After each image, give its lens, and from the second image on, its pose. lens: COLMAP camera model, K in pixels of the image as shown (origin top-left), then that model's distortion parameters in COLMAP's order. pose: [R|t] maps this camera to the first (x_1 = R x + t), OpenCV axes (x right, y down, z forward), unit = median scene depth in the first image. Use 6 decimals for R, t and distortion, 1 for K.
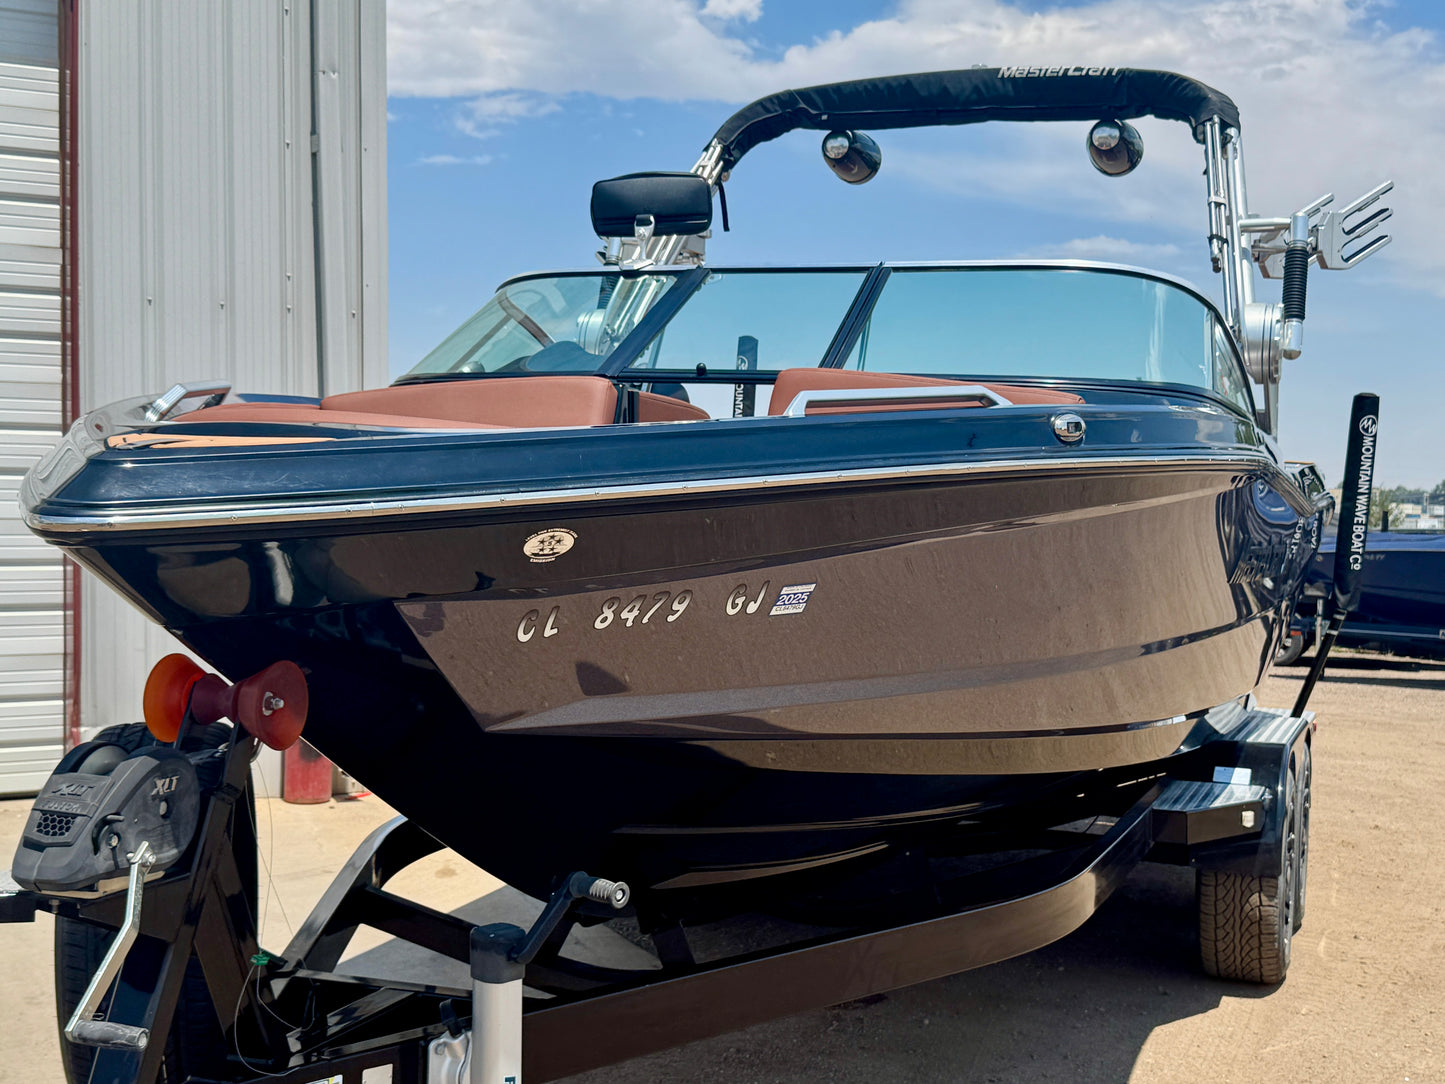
lens RADIAL K [[1805.9, 0, 716.5], [0, 1805.9, 547.1], [0, 0, 1]] dist [0.243456, -0.647110]
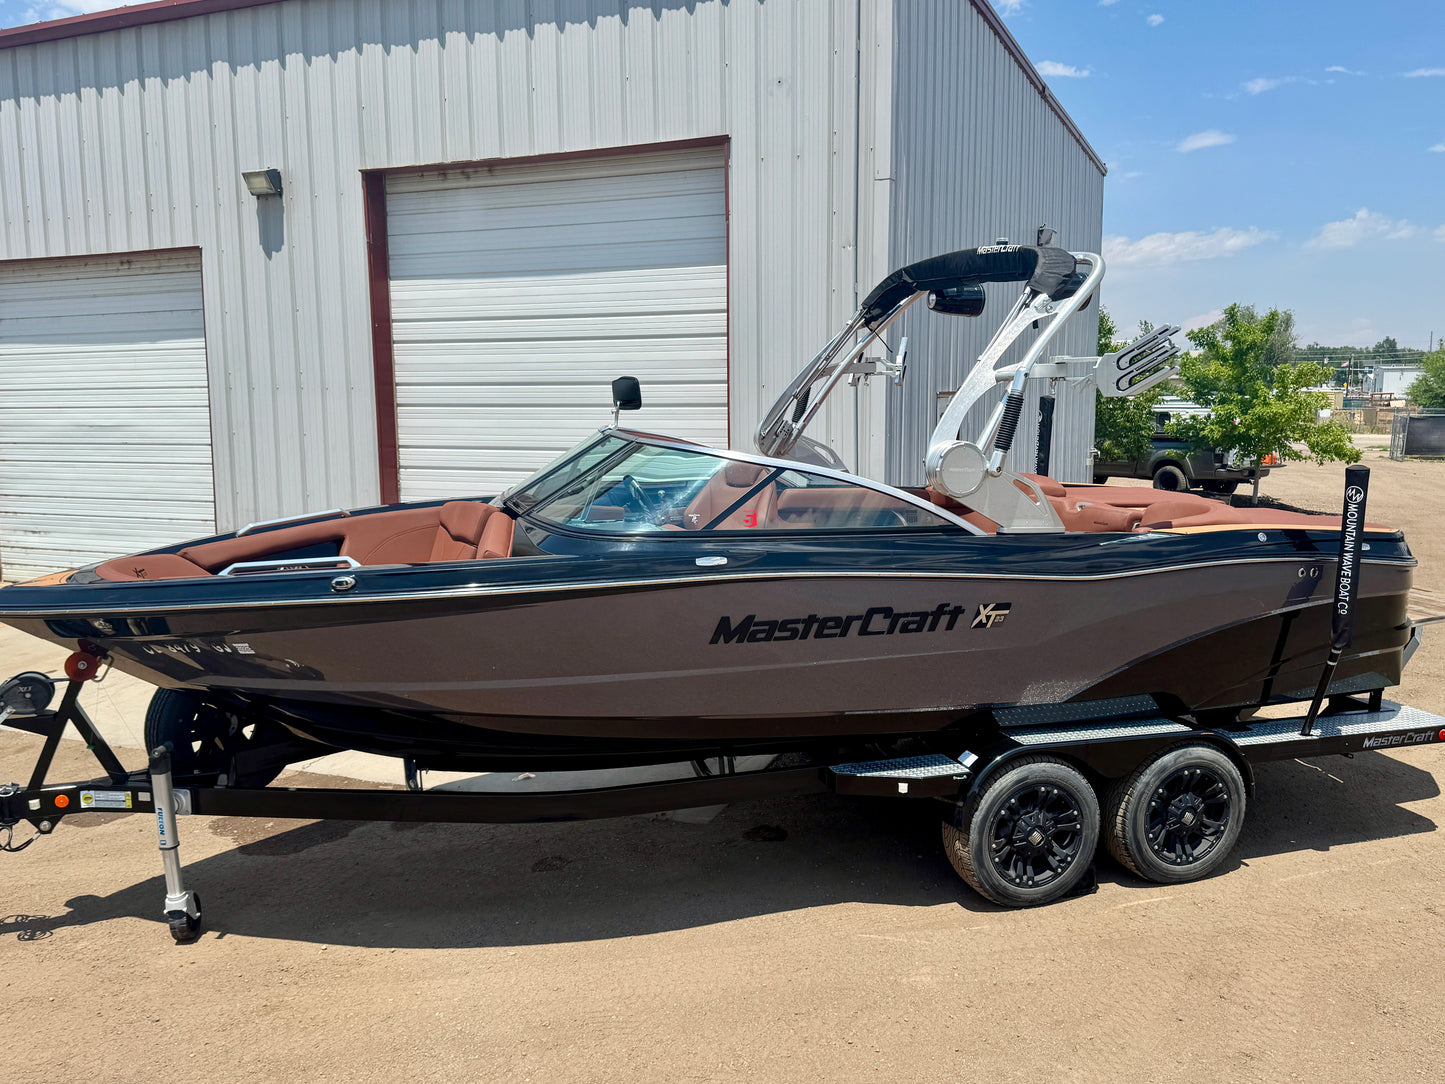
lens RADIAL K [[1195.7, 0, 722.5], [0, 1195.7, 542.0], [0, 0, 1]] dist [0.127196, -0.188901]
pose [[0.633294, 0.083158, -0.769431, 0.821741], [-0.000349, 0.994241, 0.107167, -0.139486], [0.773911, -0.067600, 0.629676, 0.240494]]
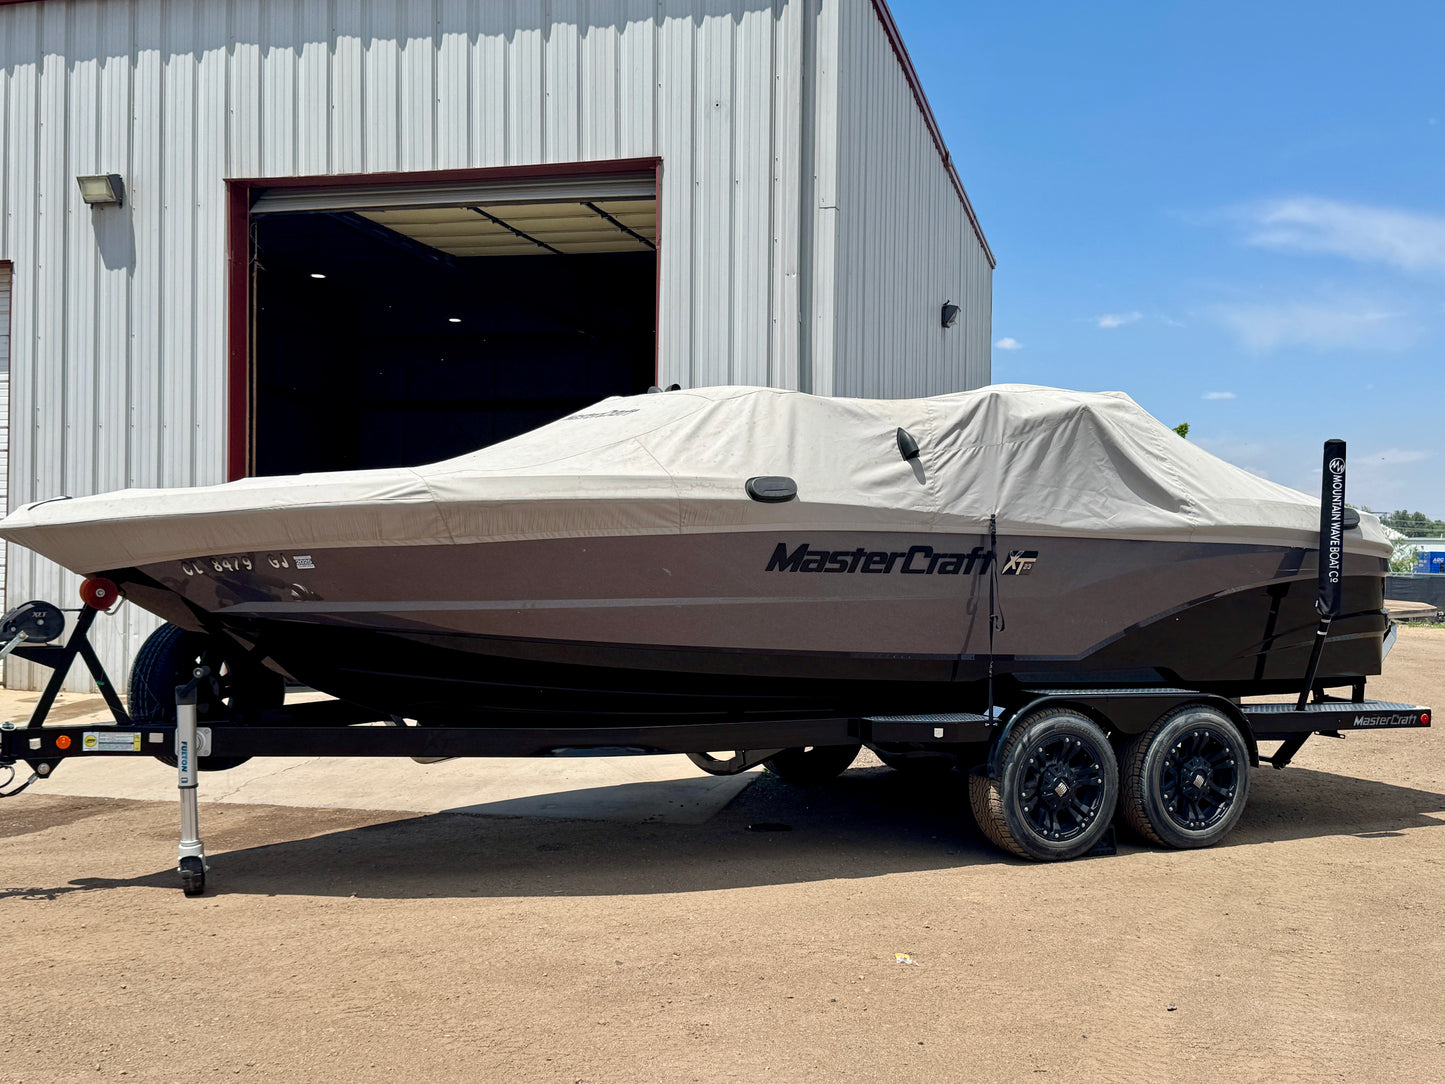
lens RADIAL K [[1517.9, 0, 716.5], [0, 1517.9, 556.5], [0, 0, 1]] dist [0.199494, -0.397352]
pose [[0.741172, 0.001182, -0.671314, 0.876681], [-0.016984, 0.999711, -0.016992, 0.022973], [0.671101, 0.023995, 0.740978, -0.057857]]
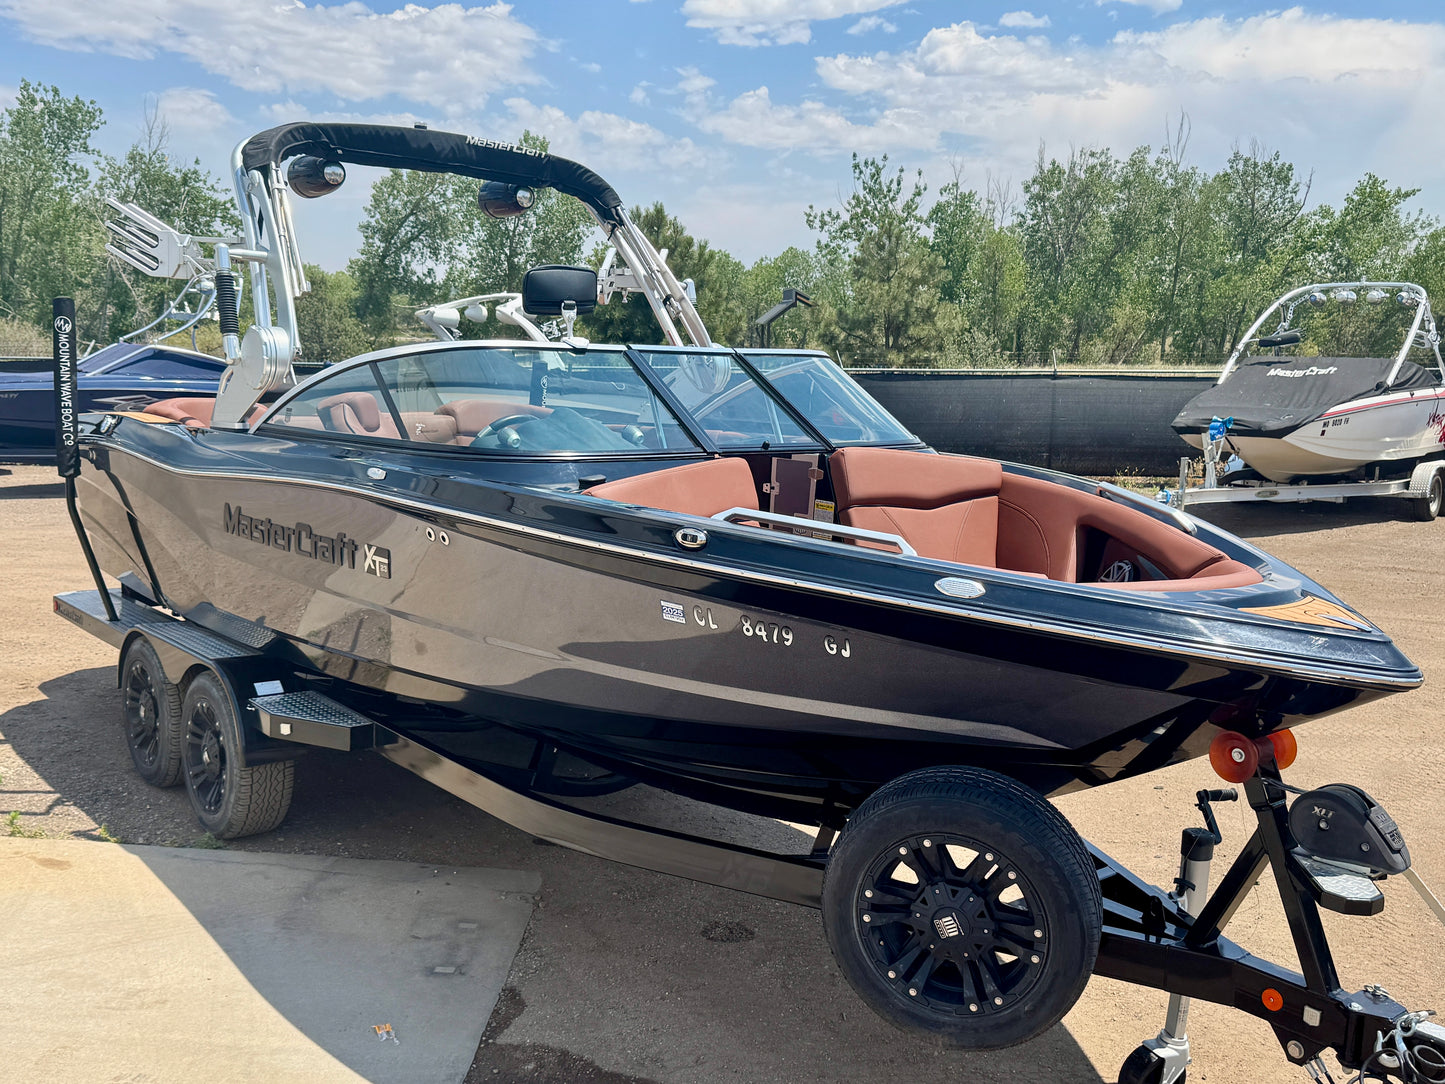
lens RADIAL K [[1409.3, 0, 732.5], [0, 1409.3, 540.0], [0, 0, 1]] dist [0.120810, -0.280430]
pose [[0.490759, -0.138330, 0.860244, -0.707509], [0.003779, 0.987645, 0.156660, -0.141142], [-0.871287, -0.073631, 0.485219, 0.333193]]
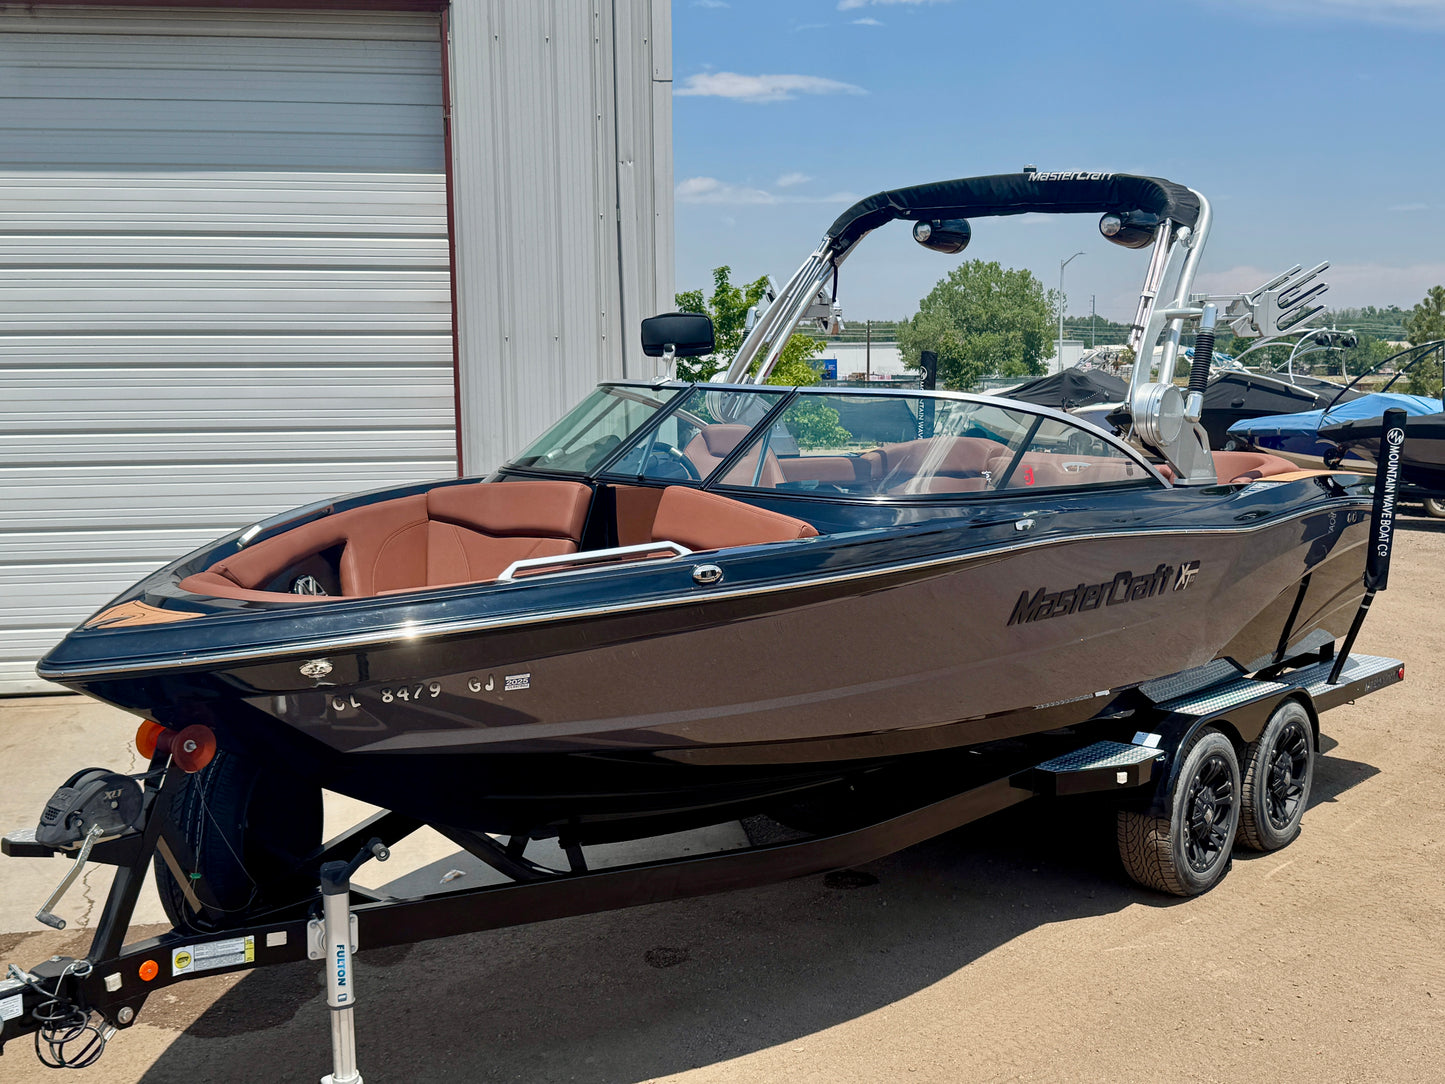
lens RADIAL K [[1603.6, 0, 726.3], [0, 1603.6, 542.8], [0, 0, 1]] dist [0.212566, -0.443996]
pose [[0.941566, 0.020802, -0.336185, 0.360186], [0.010678, 0.995746, 0.091519, -0.116691], [0.336658, -0.089761, 0.937339, -0.165108]]
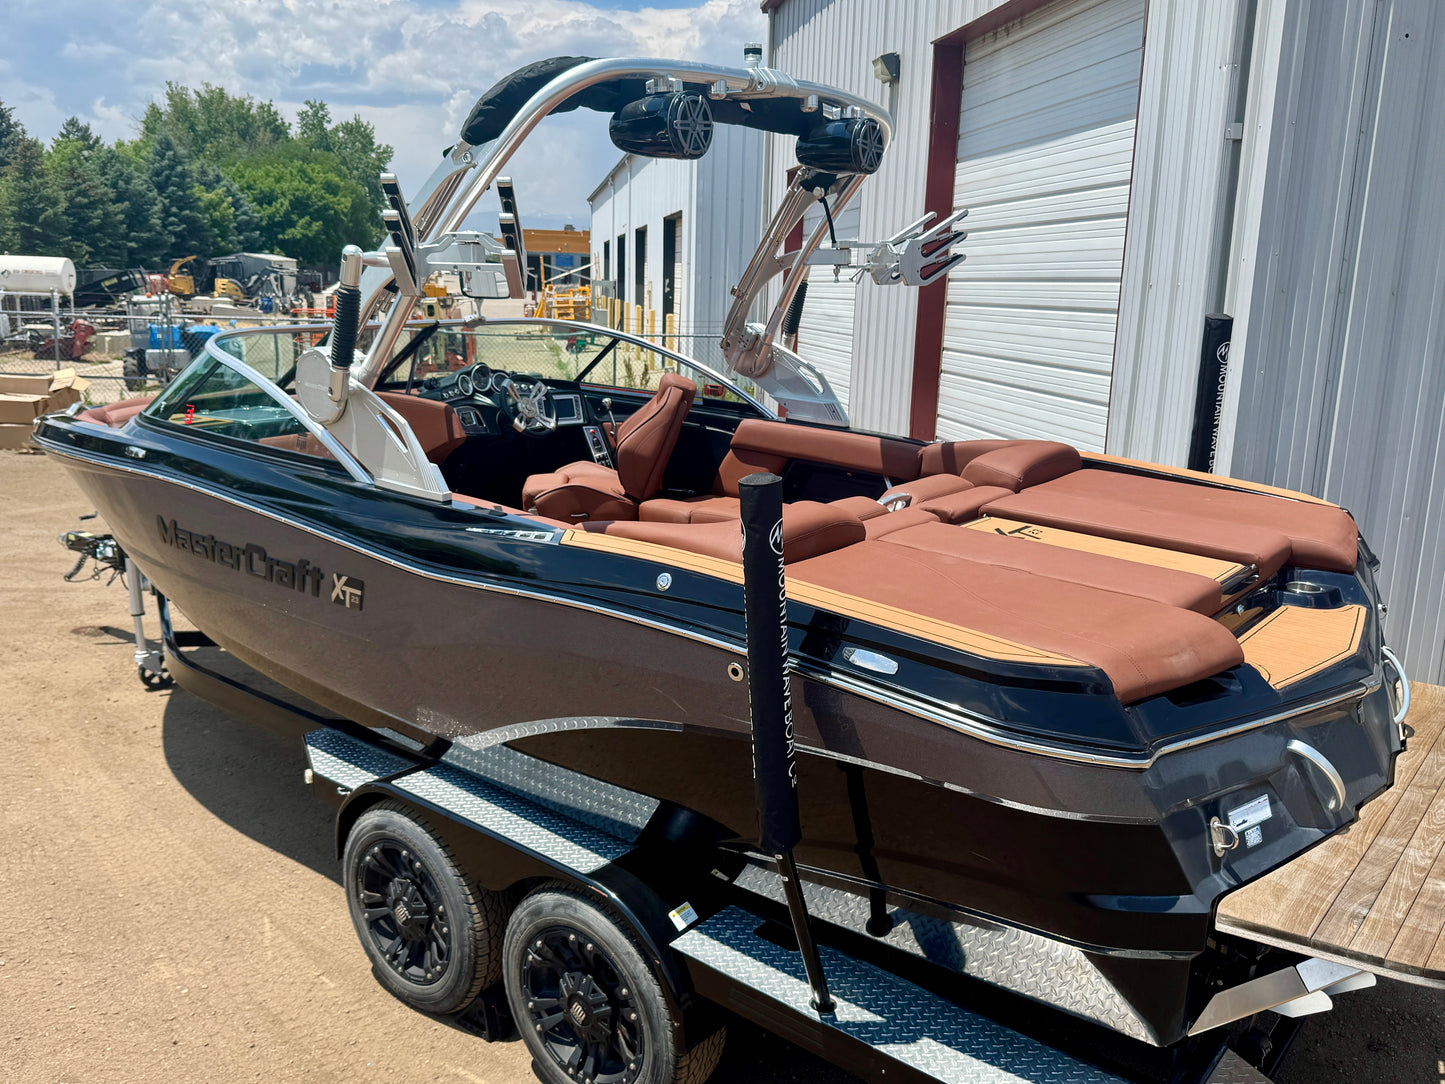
lens RADIAL K [[1195.7, 0, 722.5], [0, 1195.7, 542.0], [0, 0, 1]] dist [0.127196, -0.188901]
pose [[-0.311308, 0.185018, -0.932124, 0.808740], [-0.044861, 0.976910, 0.208890, -0.161243], [0.949250, 0.106845, -0.295820, 1.295178]]
